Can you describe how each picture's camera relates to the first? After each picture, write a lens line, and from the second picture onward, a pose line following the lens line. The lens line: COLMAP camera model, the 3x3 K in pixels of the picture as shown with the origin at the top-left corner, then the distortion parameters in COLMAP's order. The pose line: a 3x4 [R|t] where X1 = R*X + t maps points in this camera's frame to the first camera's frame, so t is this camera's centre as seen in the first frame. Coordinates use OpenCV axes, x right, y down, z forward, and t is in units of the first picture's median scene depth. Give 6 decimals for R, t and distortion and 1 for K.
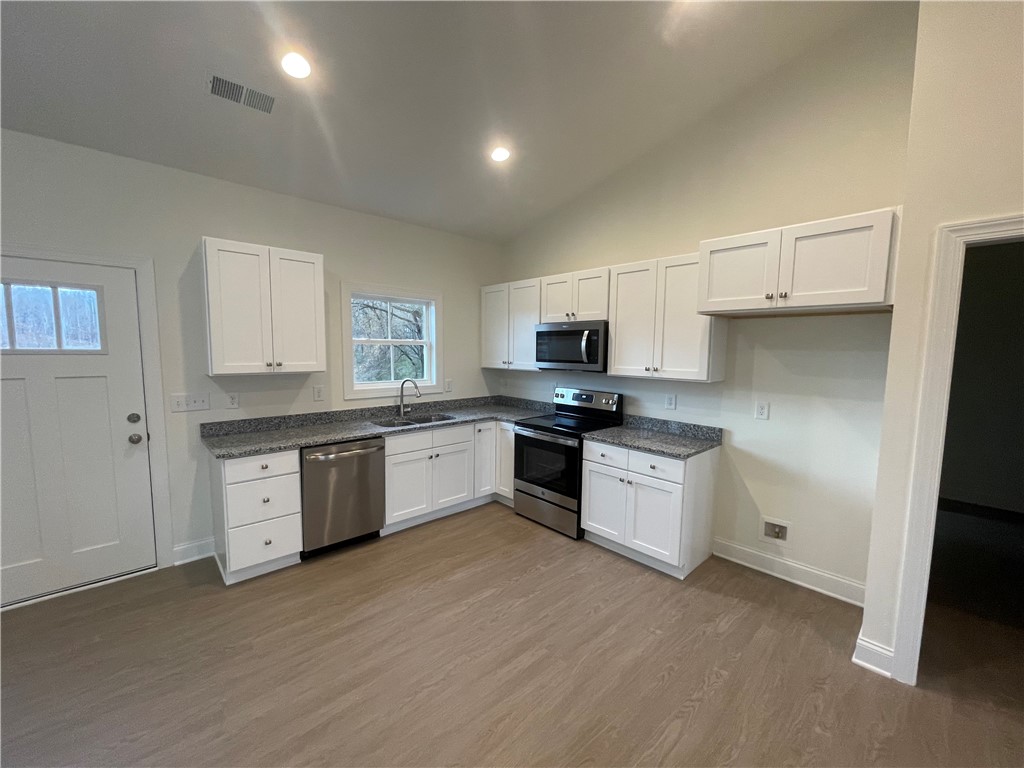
lens RADIAL K [[413.4, 0, 509.1], [0, 413.4, 384.7], [0, 0, 1]] dist [-0.001678, 0.000551]
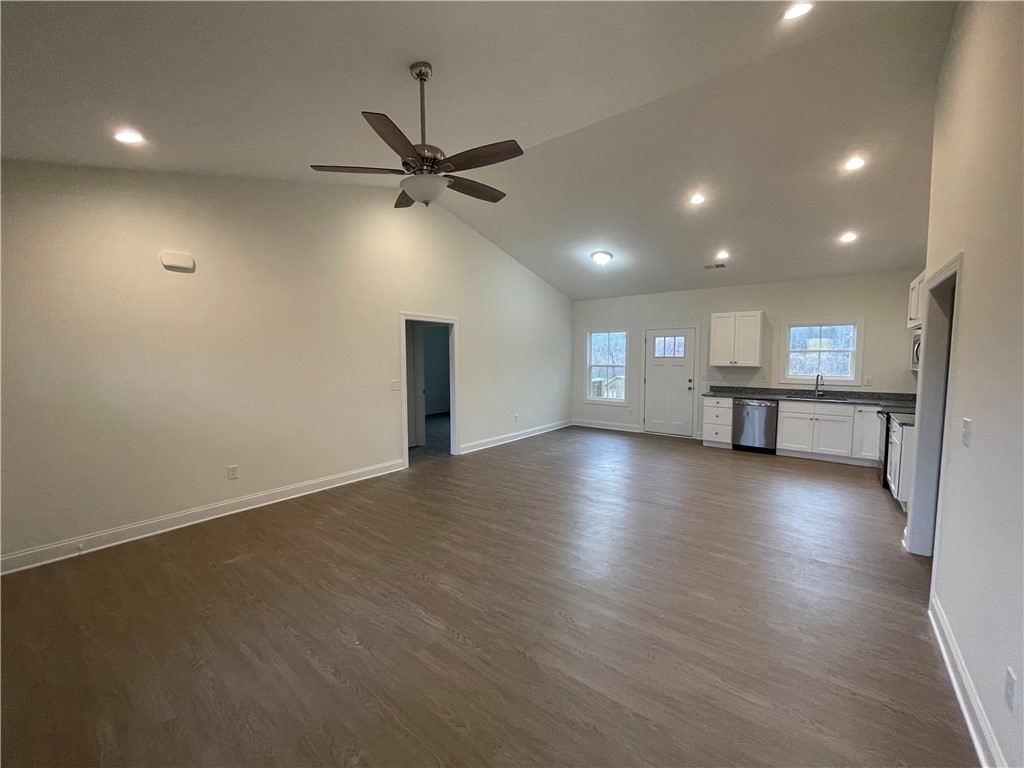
lens RADIAL K [[413.4, 0, 507.6], [0, 413.4, 383.0], [0, 0, 1]] dist [-0.001678, 0.000551]
pose [[0.154797, 0.055762, -0.986371, 1.405643], [-0.085751, 0.995396, 0.042815, 0.068988], [0.984218, 0.077955, 0.158866, -0.561073]]
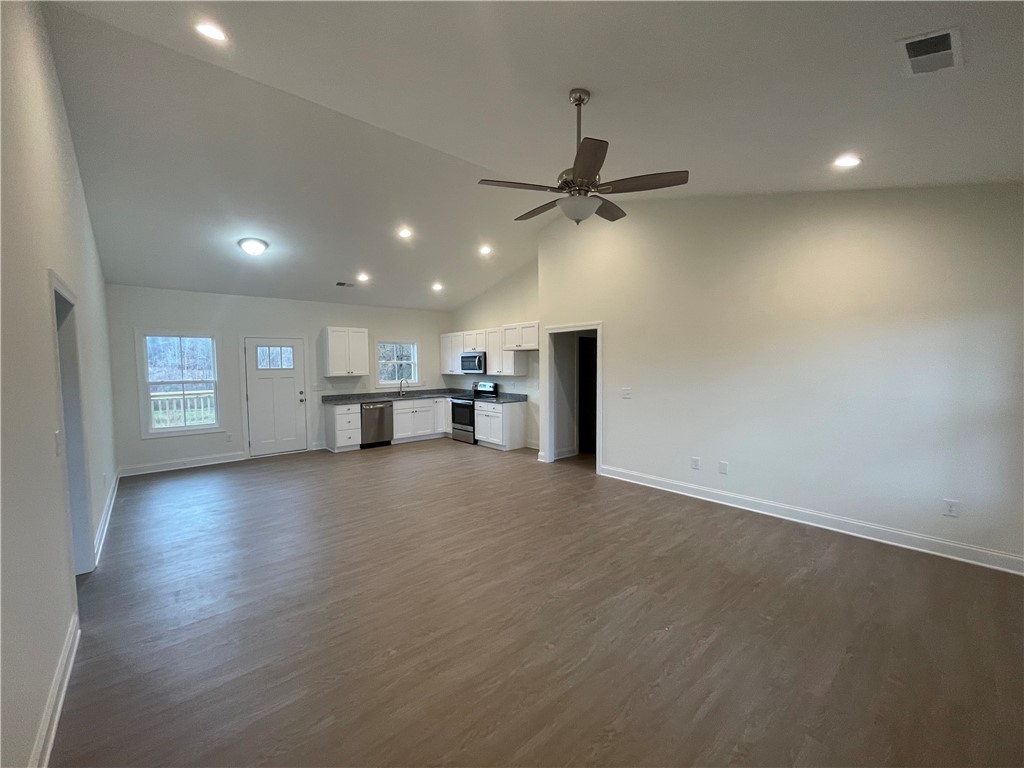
lens RADIAL K [[413.4, 0, 513.8], [0, 413.4, 381.8], [0, 0, 1]] dist [-0.001678, 0.000551]
pose [[0.999581, -0.019588, -0.021291, 0.468503], [0.018630, 0.998843, -0.044324, 0.131582], [0.022135, 0.043909, 0.998790, -1.429512]]
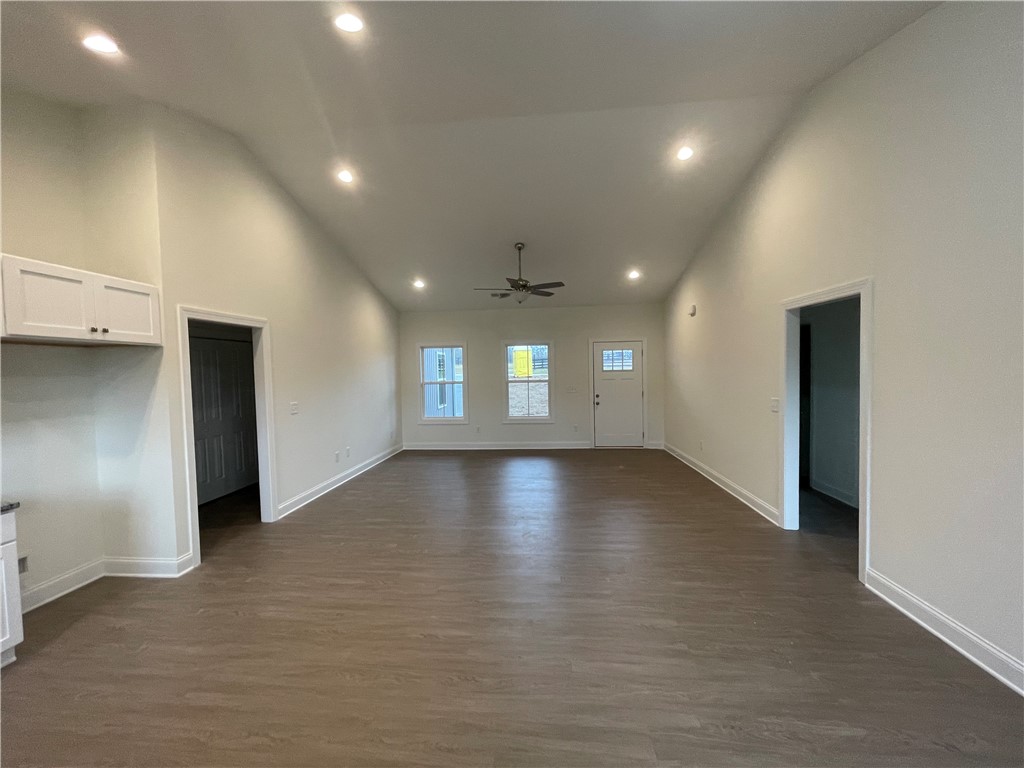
lens RADIAL K [[413.4, 0, 510.9], [0, 413.4, 385.0], [0, 0, 1]] dist [-0.001678, 0.000551]
pose [[-0.677205, -0.029126, 0.735218, -0.713894], [0.073130, 0.991604, 0.106644, -0.069881], [-0.732151, 0.125986, -0.669389, 0.664752]]
